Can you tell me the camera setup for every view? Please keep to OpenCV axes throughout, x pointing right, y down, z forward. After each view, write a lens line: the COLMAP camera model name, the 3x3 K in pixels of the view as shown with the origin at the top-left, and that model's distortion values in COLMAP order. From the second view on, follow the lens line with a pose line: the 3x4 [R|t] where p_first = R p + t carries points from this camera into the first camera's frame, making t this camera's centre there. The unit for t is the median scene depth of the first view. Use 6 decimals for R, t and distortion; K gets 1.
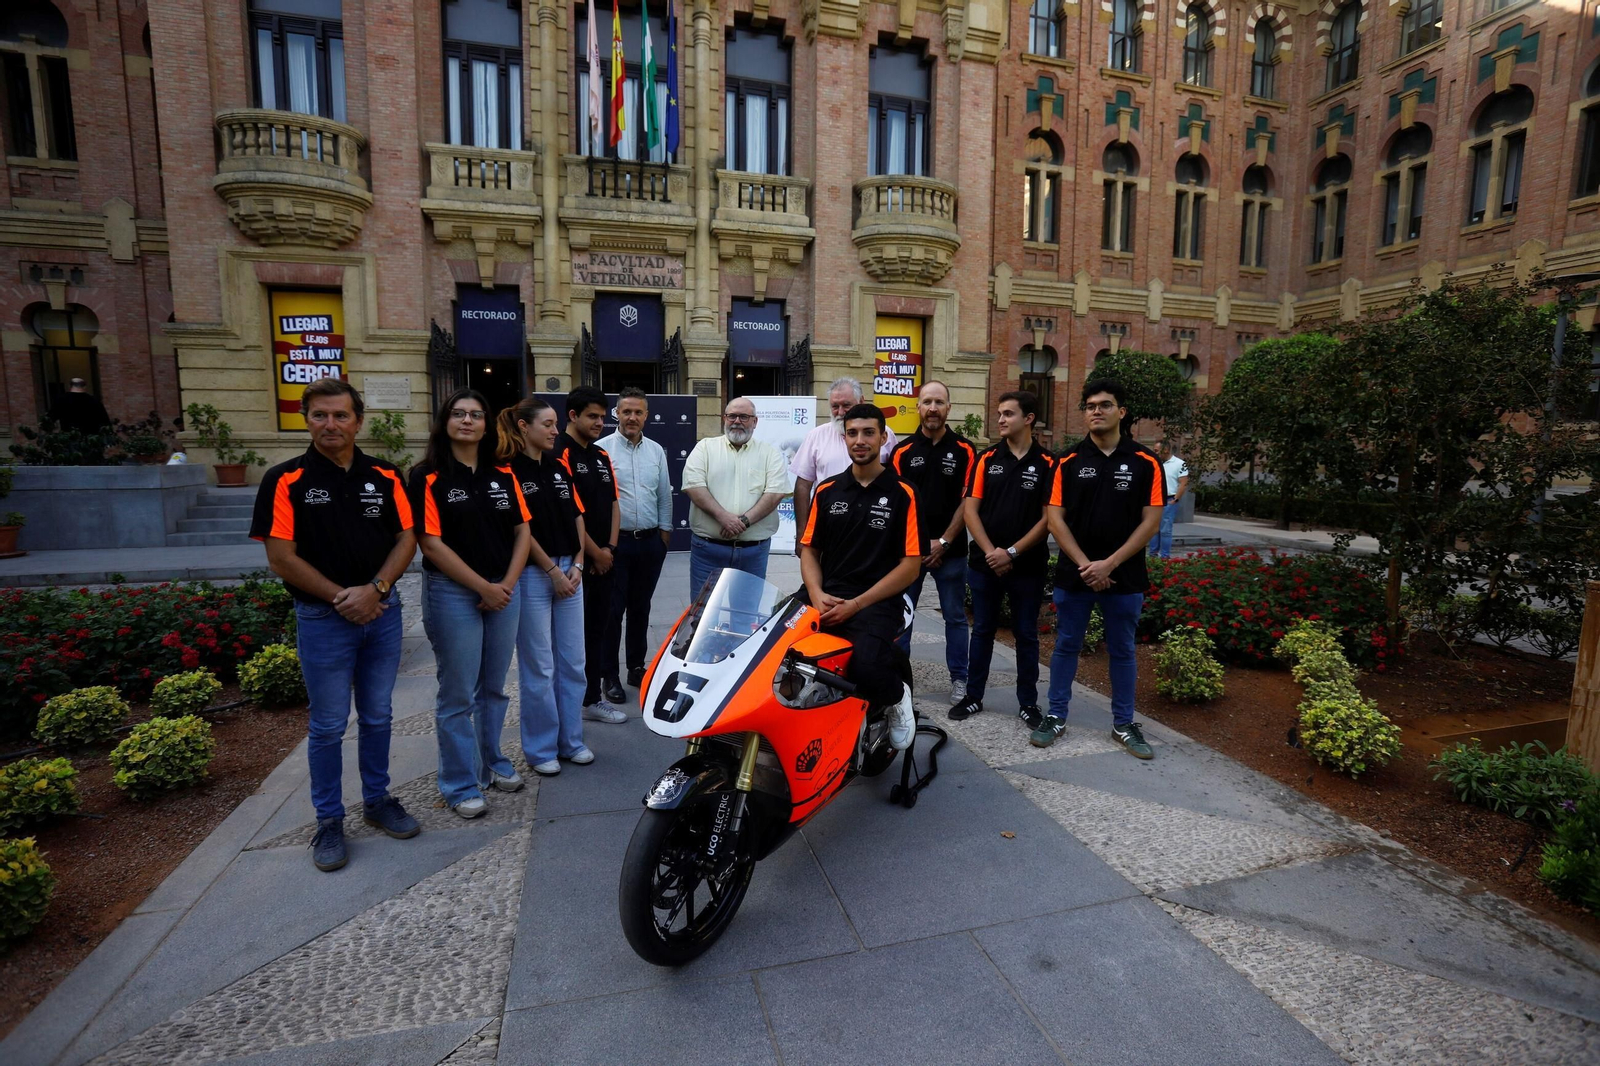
lens RADIAL K [[726.9, 0, 796.4], [0, 726.9, 532.7], [0, 0, 1]] dist [-0.069909, 0.027031]
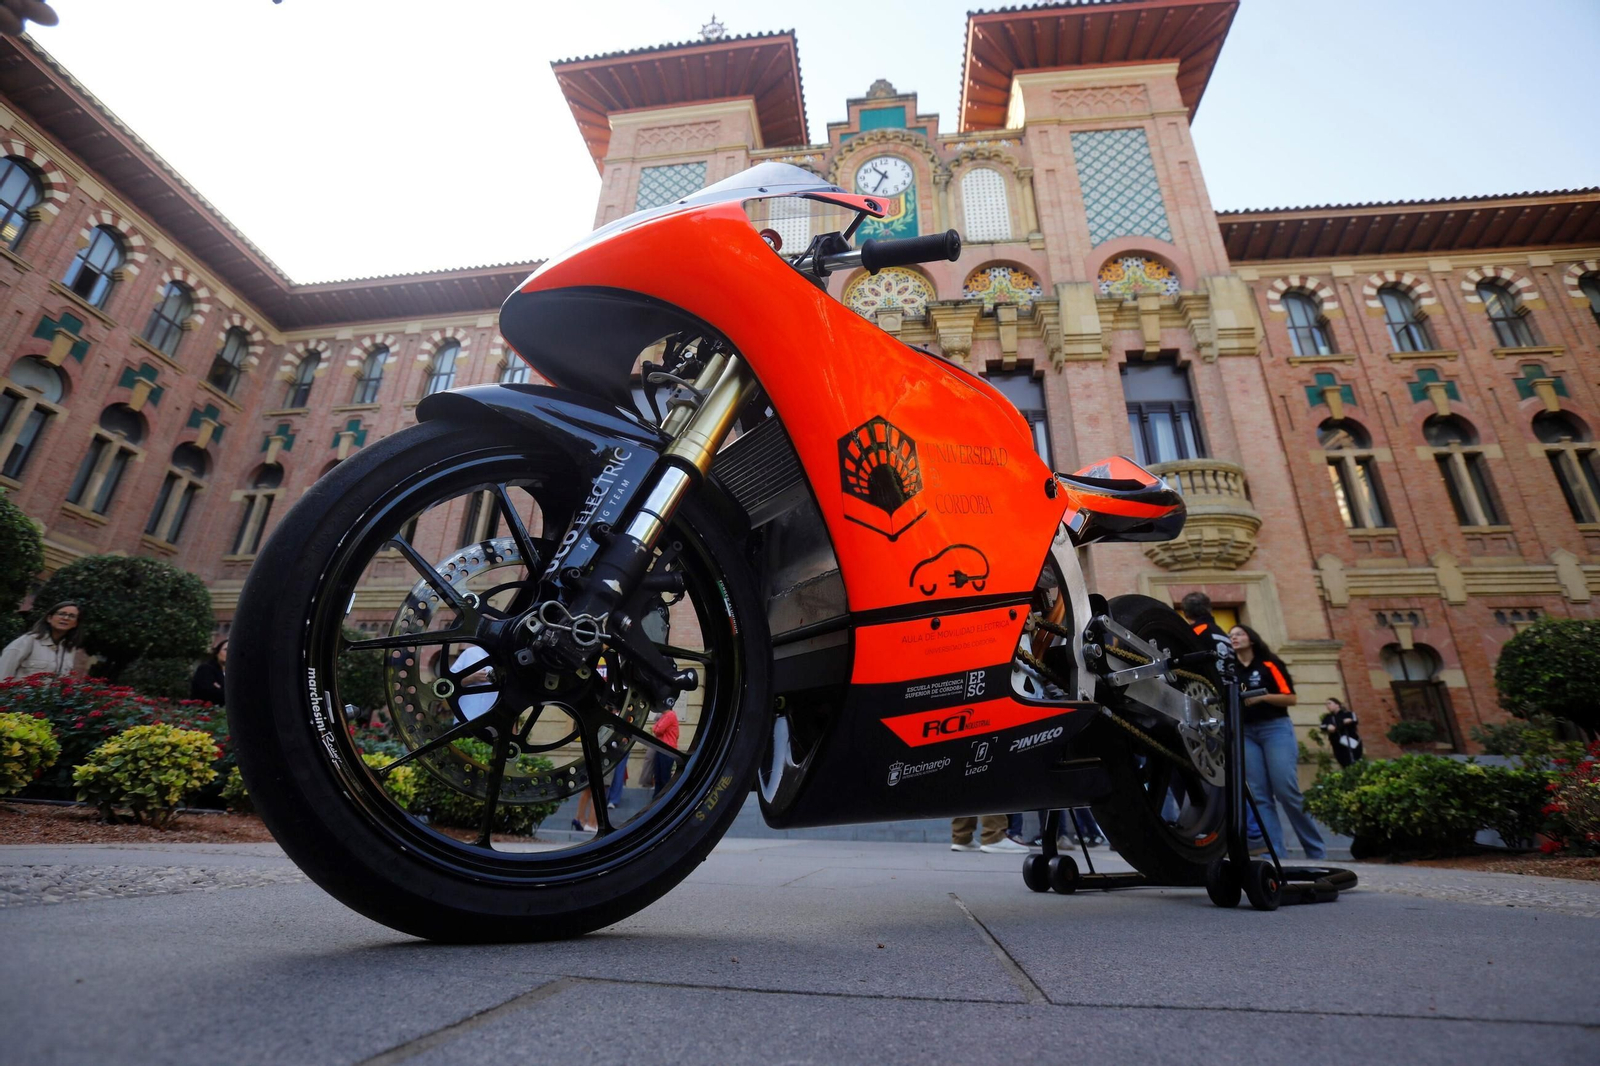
lens RADIAL K [[727.4, 0, 799.6], [0, 727.4, 531.7], [0, 0, 1]] dist [-0.070059, 0.025095]
pose [[0.922775, -0.134156, -0.361231, 0.016904], [-0.065764, 0.868857, -0.490676, 0.077050], [0.379685, 0.476539, 0.792937, 0.096086]]
